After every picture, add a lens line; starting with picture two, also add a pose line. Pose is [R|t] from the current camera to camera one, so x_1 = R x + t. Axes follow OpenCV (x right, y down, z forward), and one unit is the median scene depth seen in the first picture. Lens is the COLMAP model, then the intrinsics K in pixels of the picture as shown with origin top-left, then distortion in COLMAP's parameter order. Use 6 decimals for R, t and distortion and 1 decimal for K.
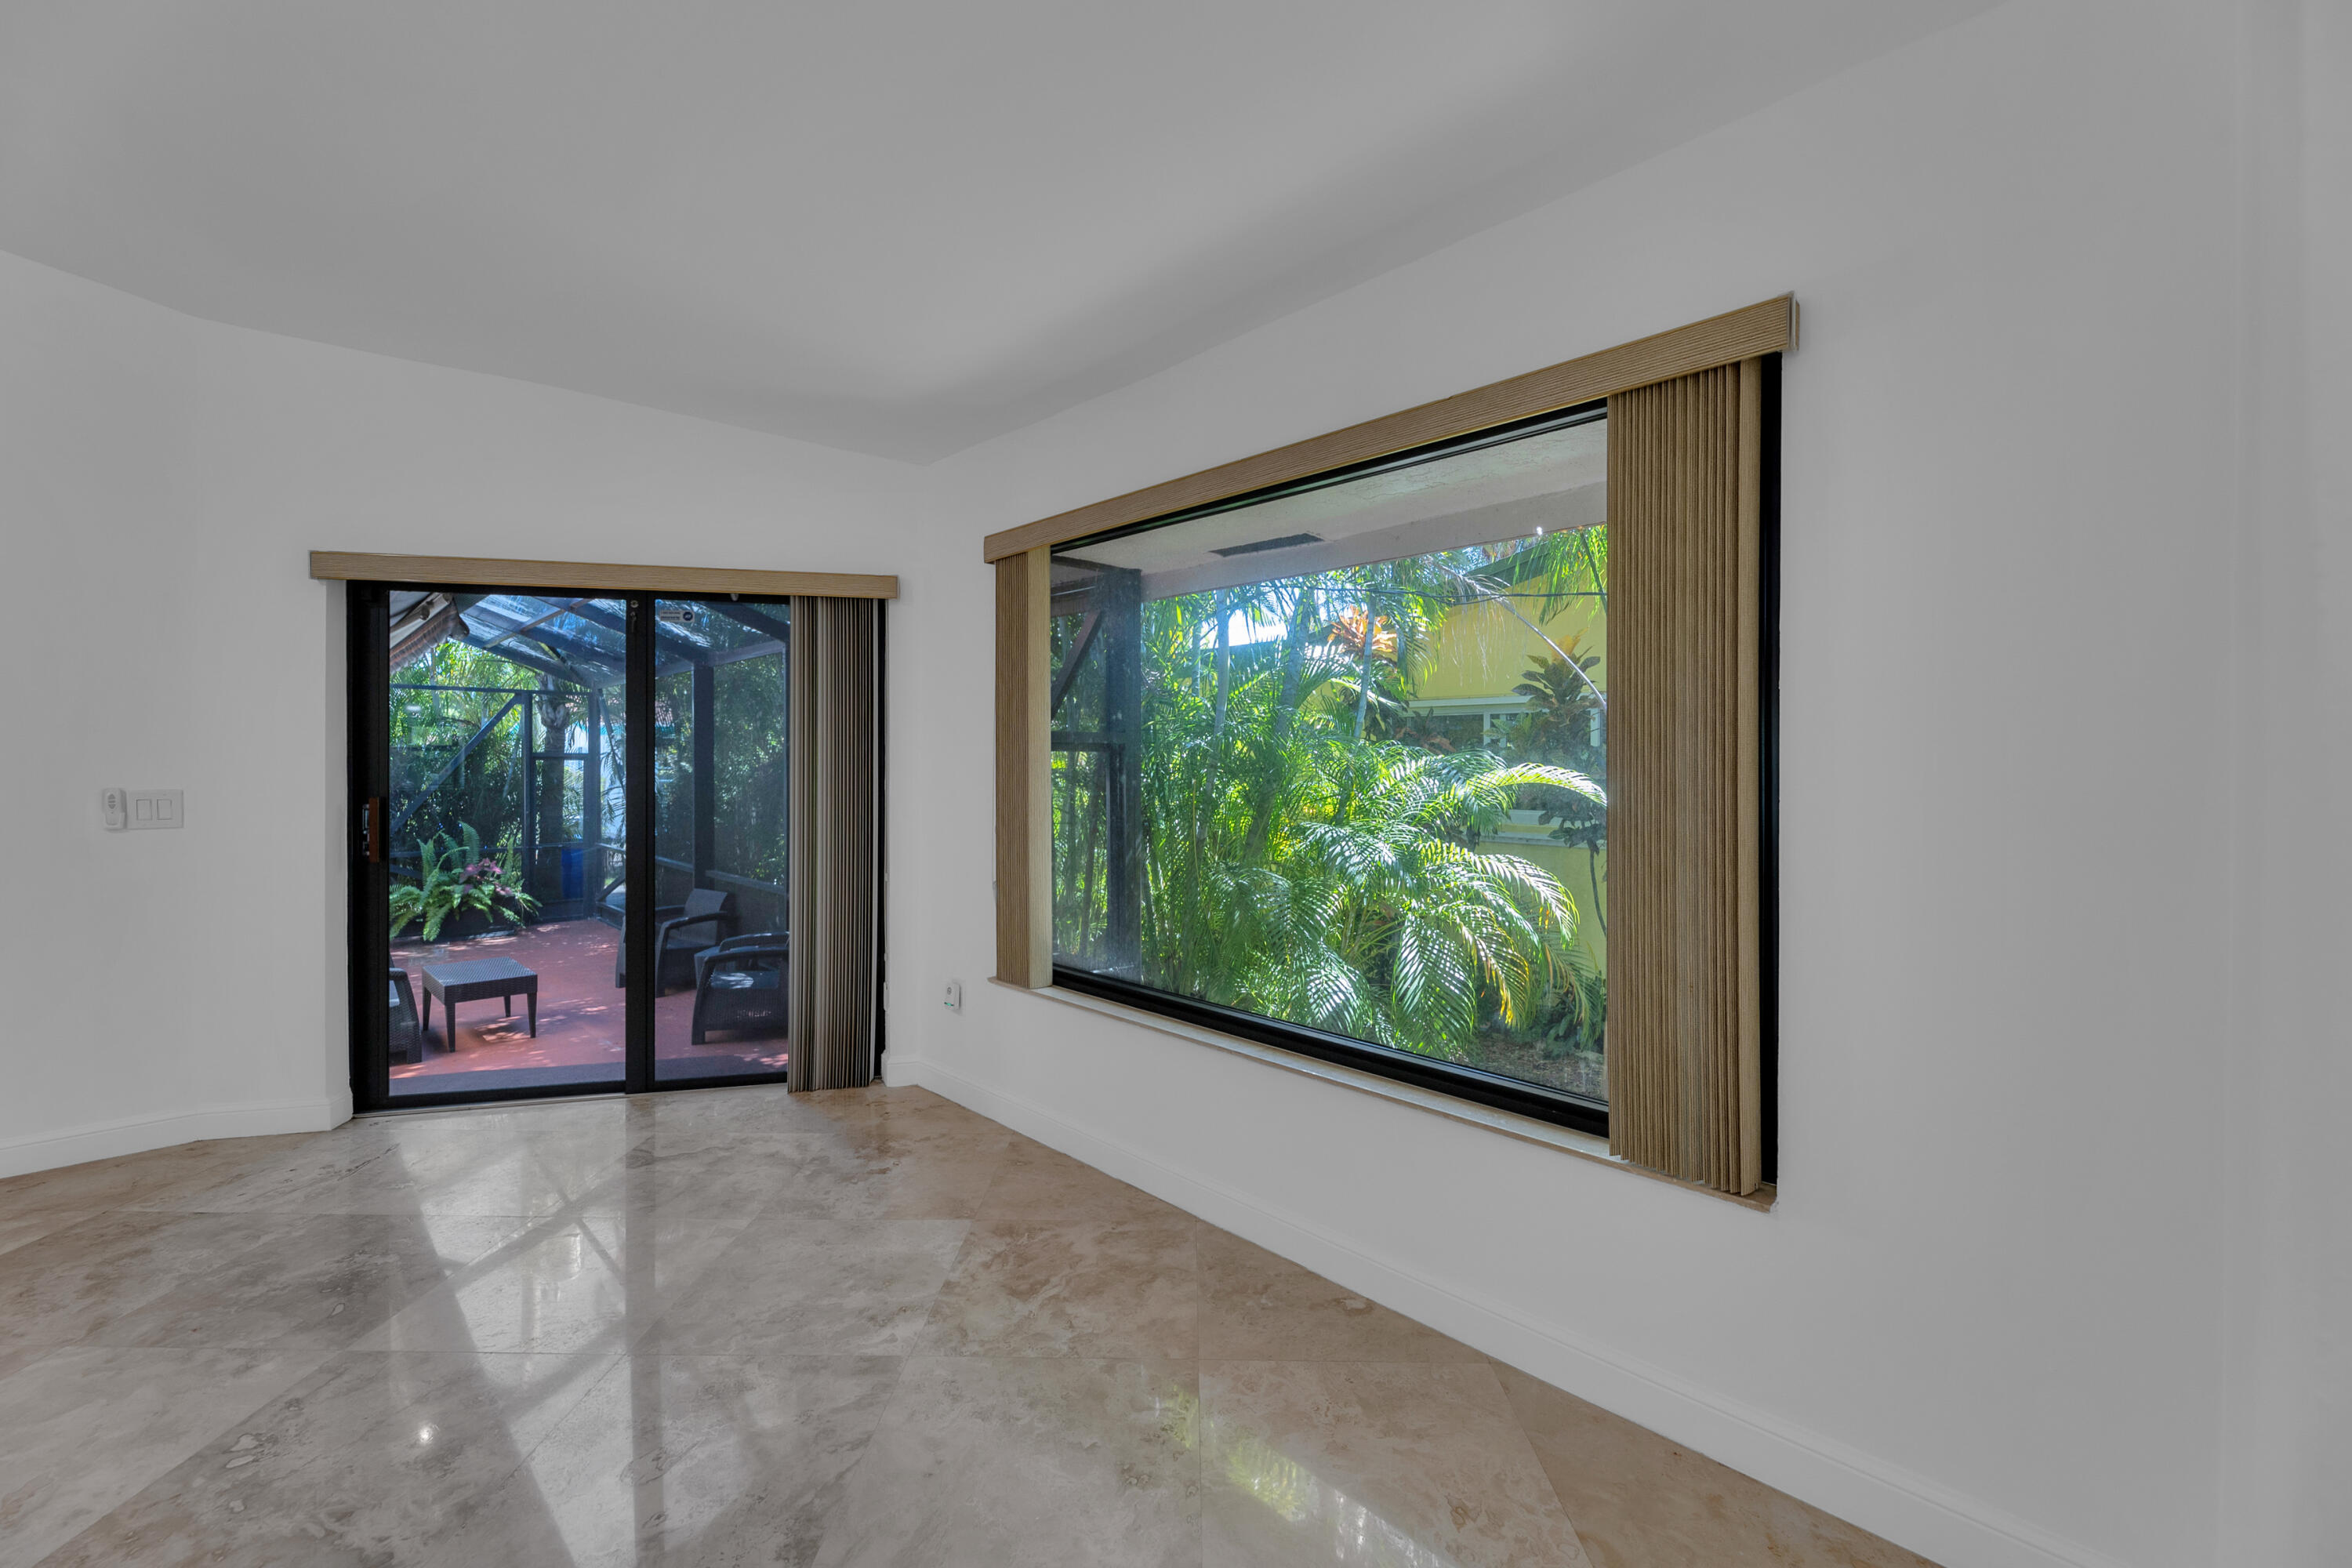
lens RADIAL K [[960.3, 0, 1174.0], [0, 960.3, 777.3], [0, 0, 1]] dist [-0.001430, -0.000161]
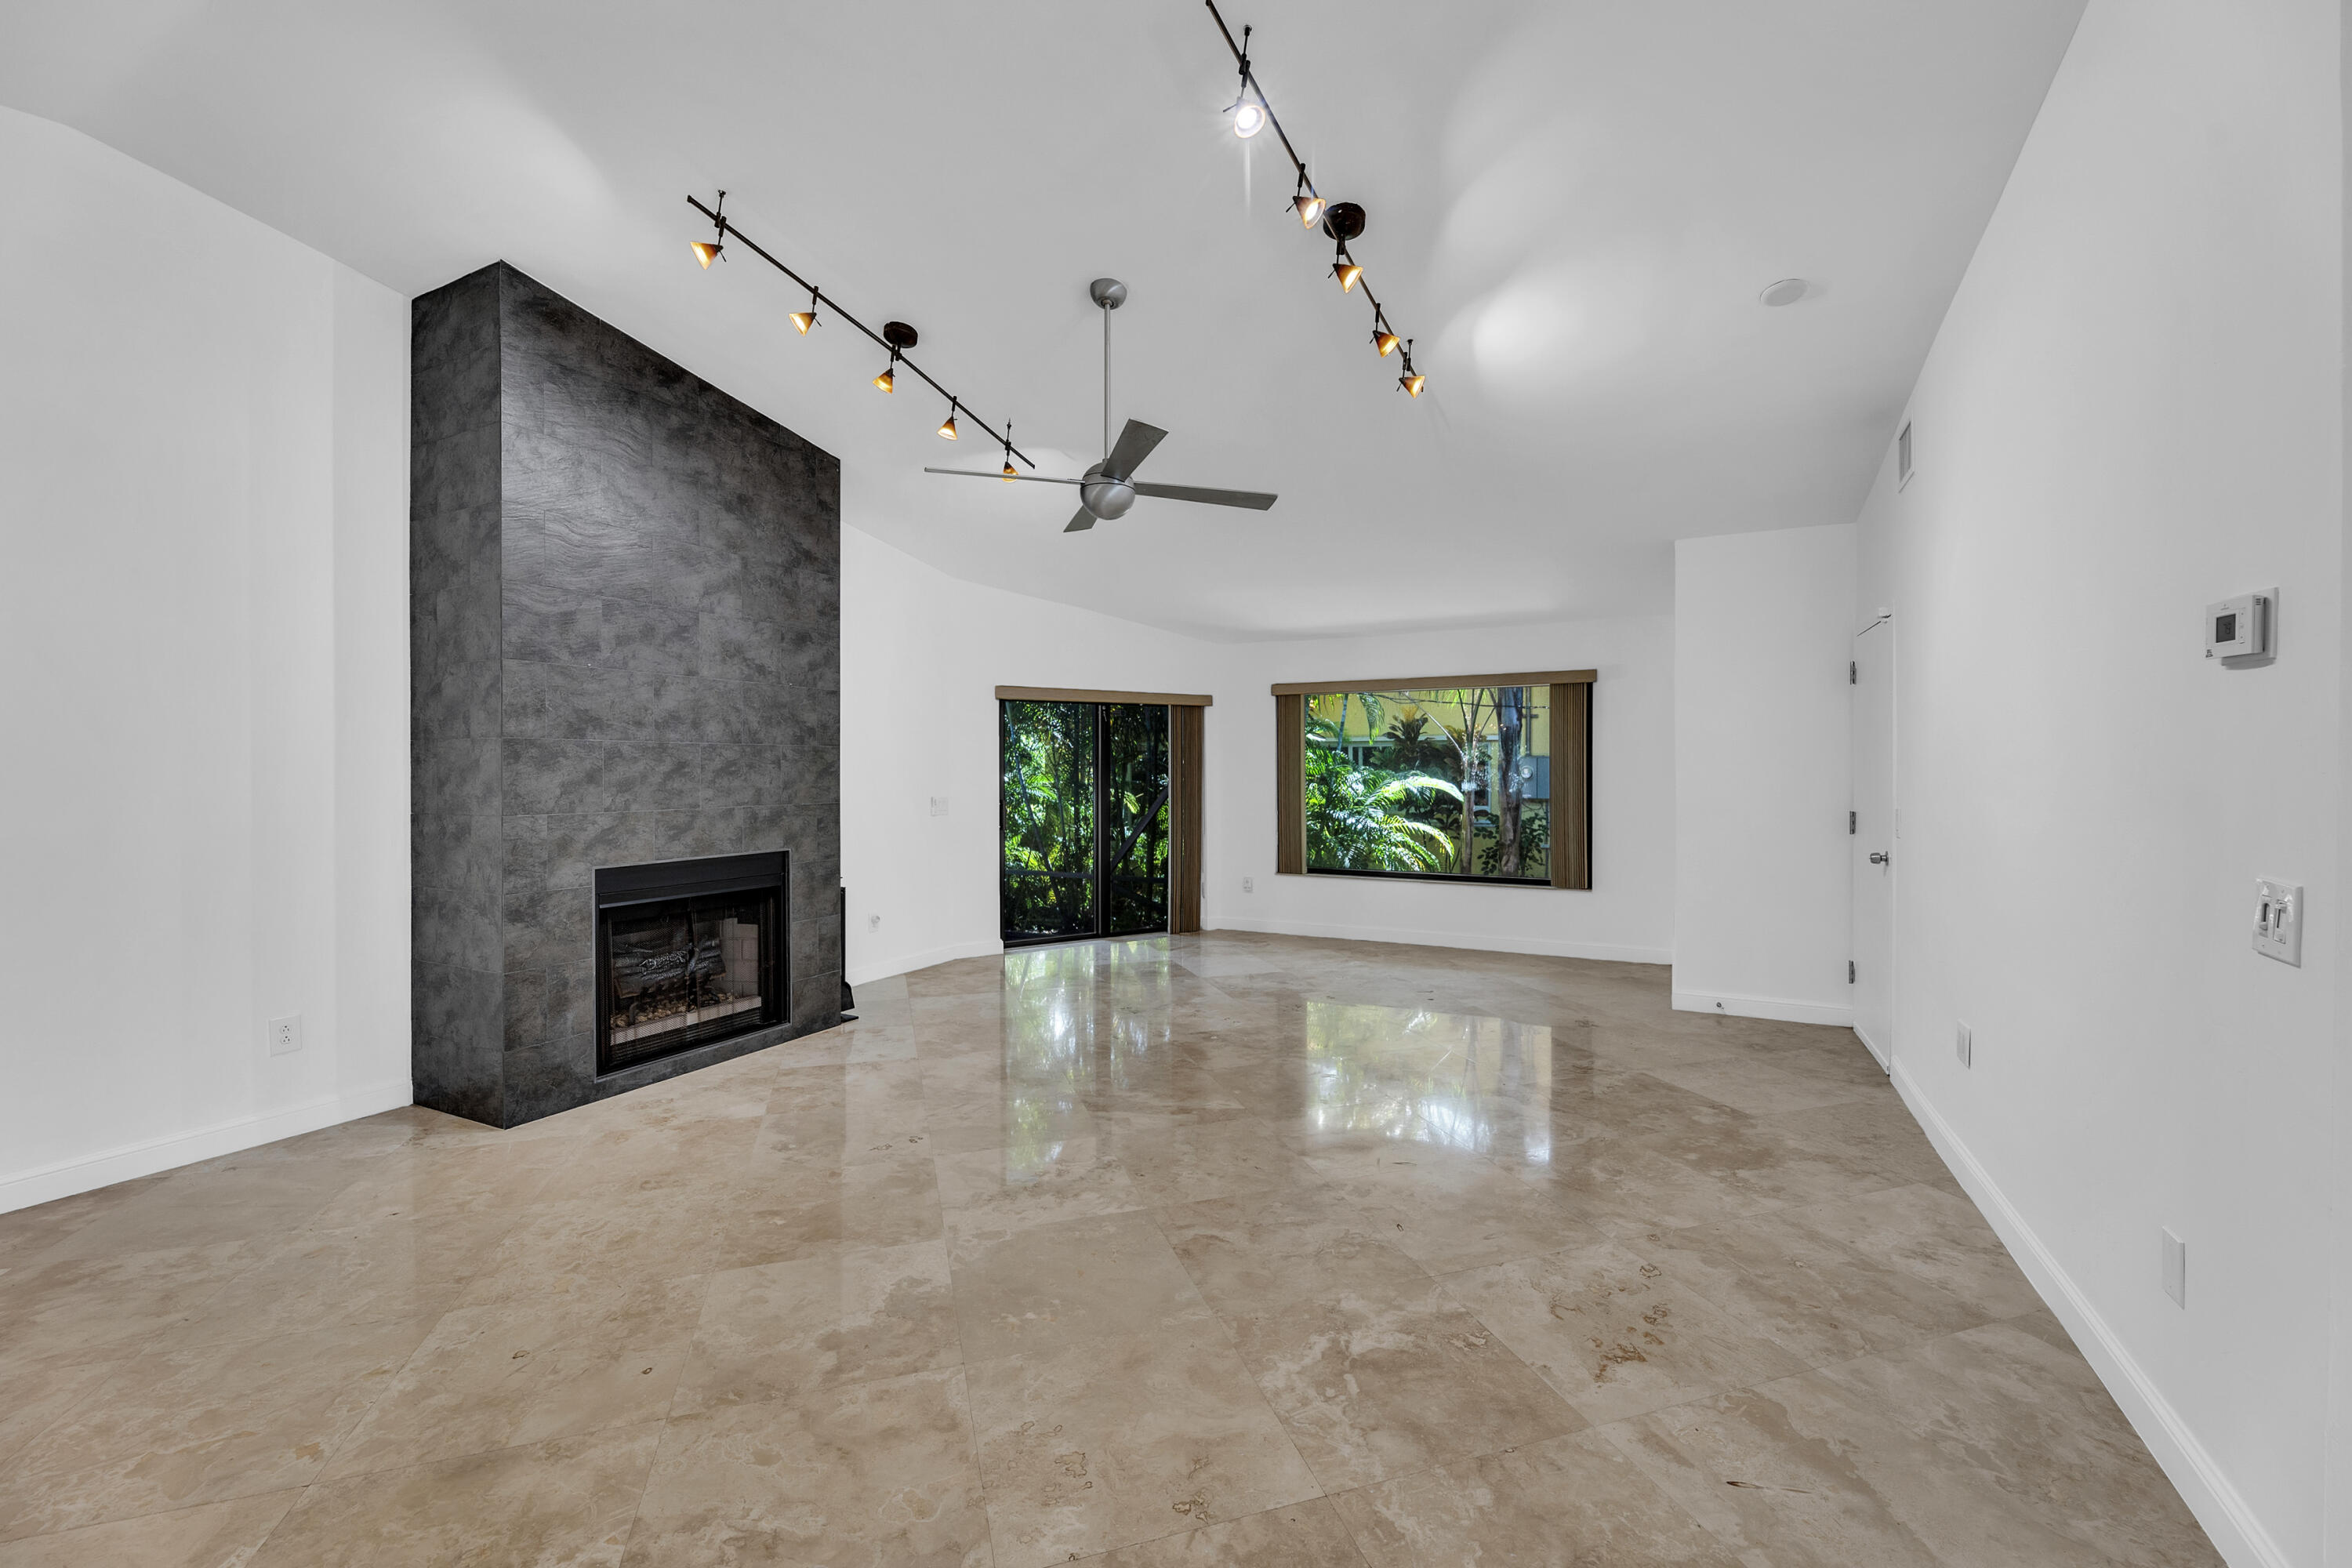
lens RADIAL K [[960.3, 0, 1174.0], [0, 960.3, 777.3], [0, 0, 1]] dist [-0.001430, -0.000161]
pose [[0.950882, -0.006574, 0.309482, -0.811935], [0.009088, 0.999936, -0.006681, -0.007803], [-0.309419, 0.009165, 0.950882, -0.813485]]
